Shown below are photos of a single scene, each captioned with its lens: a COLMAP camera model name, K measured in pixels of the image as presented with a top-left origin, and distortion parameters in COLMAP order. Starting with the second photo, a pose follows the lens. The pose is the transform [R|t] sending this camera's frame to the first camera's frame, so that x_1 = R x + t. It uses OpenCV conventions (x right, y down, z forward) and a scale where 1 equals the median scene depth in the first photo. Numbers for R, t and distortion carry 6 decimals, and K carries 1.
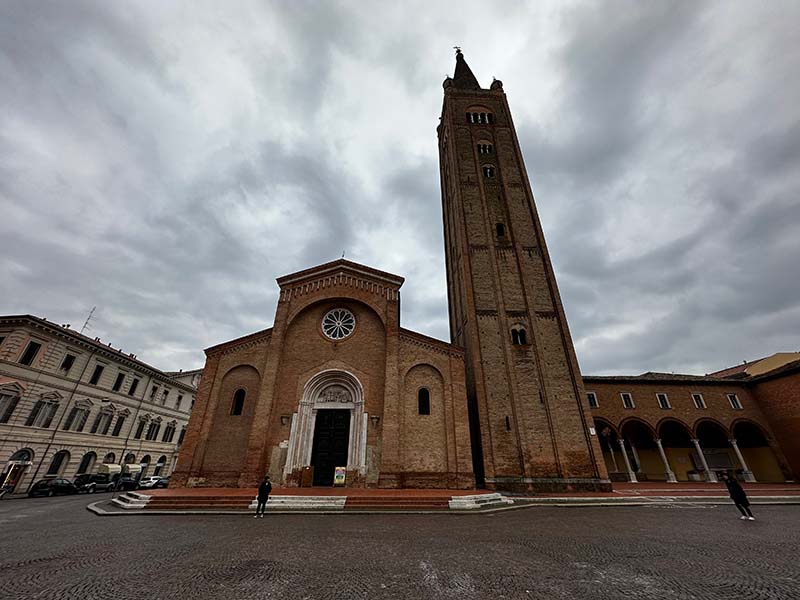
lens RADIAL K [[320.5, 0, 412.9], [0, 320.5, 299.8], [0, 0, 1]] dist [-0.000434, -0.000020]
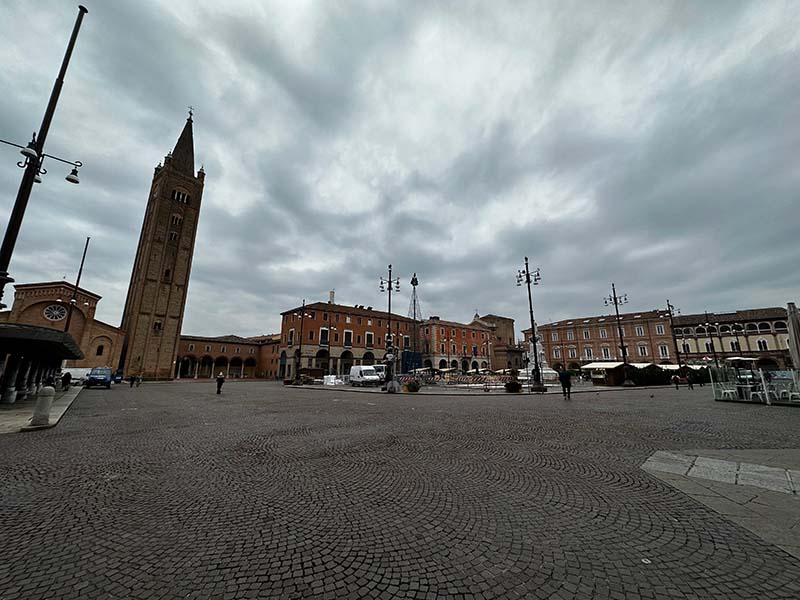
lens RADIAL K [[320.5, 0, 412.9], [0, 320.5, 299.8], [0, 0, 1]] dist [-0.000434, -0.000020]
pose [[0.604075, 0.188238, 0.774377, -0.424399], [-0.400476, 0.911801, 0.090760, -1.065475], [-0.688994, -0.364945, 0.626181, -1.812111]]
